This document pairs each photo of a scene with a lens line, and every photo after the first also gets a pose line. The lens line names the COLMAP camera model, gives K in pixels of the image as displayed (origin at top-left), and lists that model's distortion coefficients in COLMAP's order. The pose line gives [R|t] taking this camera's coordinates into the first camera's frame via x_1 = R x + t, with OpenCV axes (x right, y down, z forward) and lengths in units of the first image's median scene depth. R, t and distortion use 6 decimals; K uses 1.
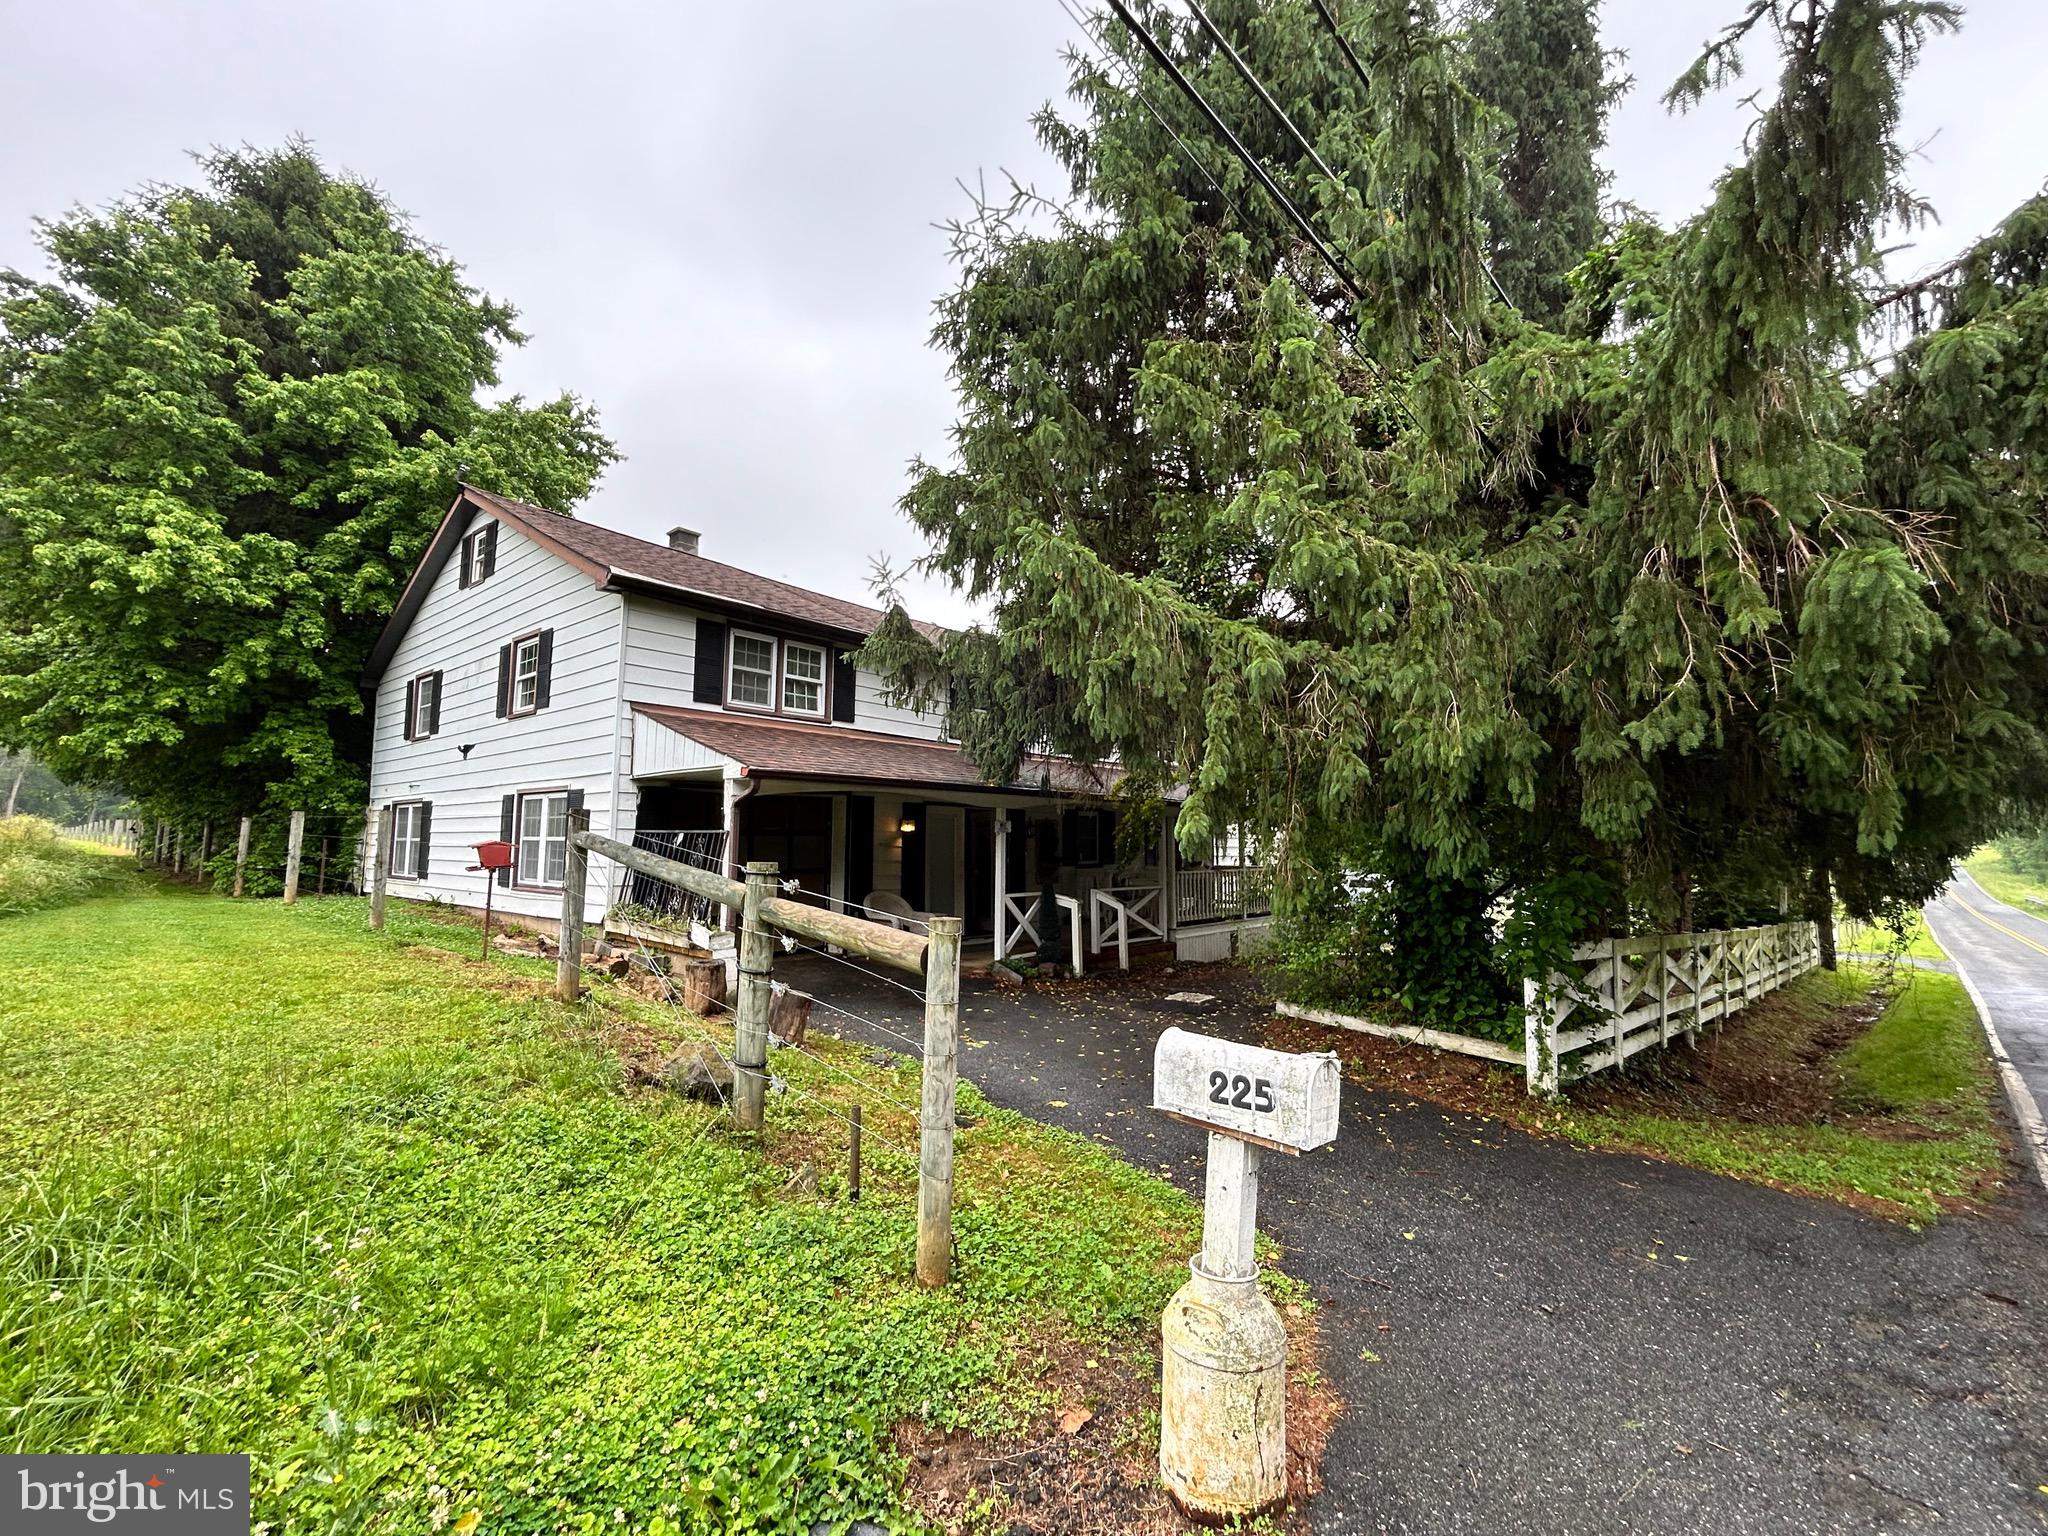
lens RADIAL K [[925.1, 0, 1024.1], [0, 925.1, 766.9], [0, 0, 1]] dist [-0.000017, -0.000001]
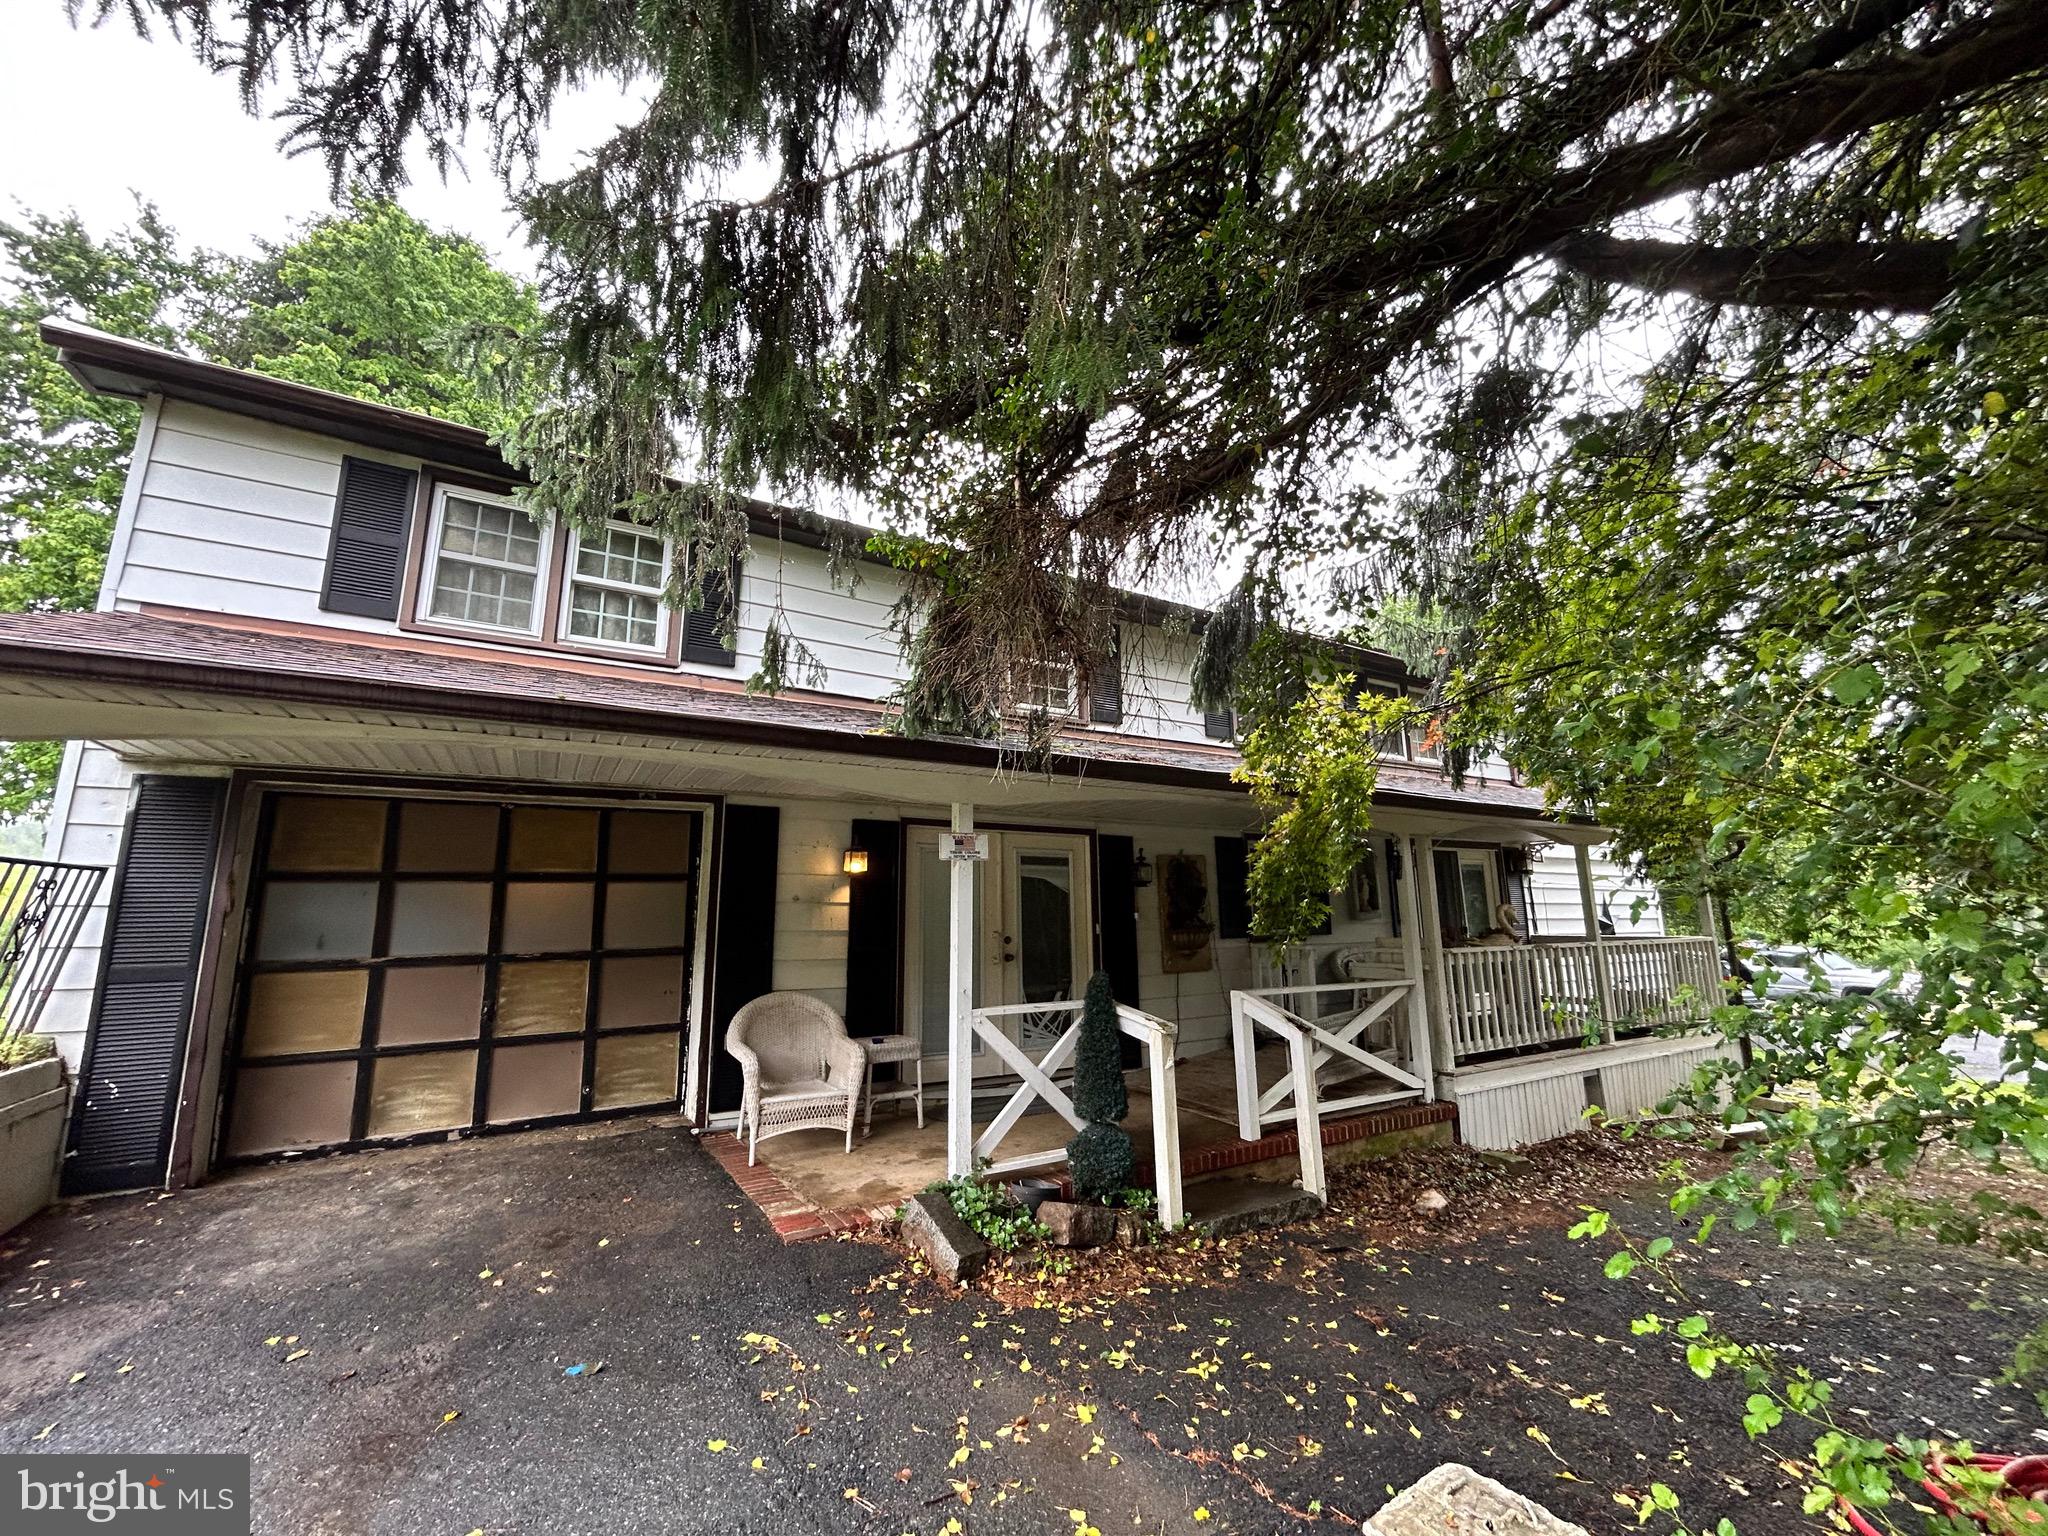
lens RADIAL K [[834.9, 0, 1021.4], [0, 834.9, 763.6], [0, 0, 1]] dist [0.001594, 0.000079]
pose [[0.944615, -0.071069, -0.320393, 0.122183], [0.039569, 0.993812, -0.103784, 0.063652], [0.325787, 0.085359, 0.941582, 0.606755]]
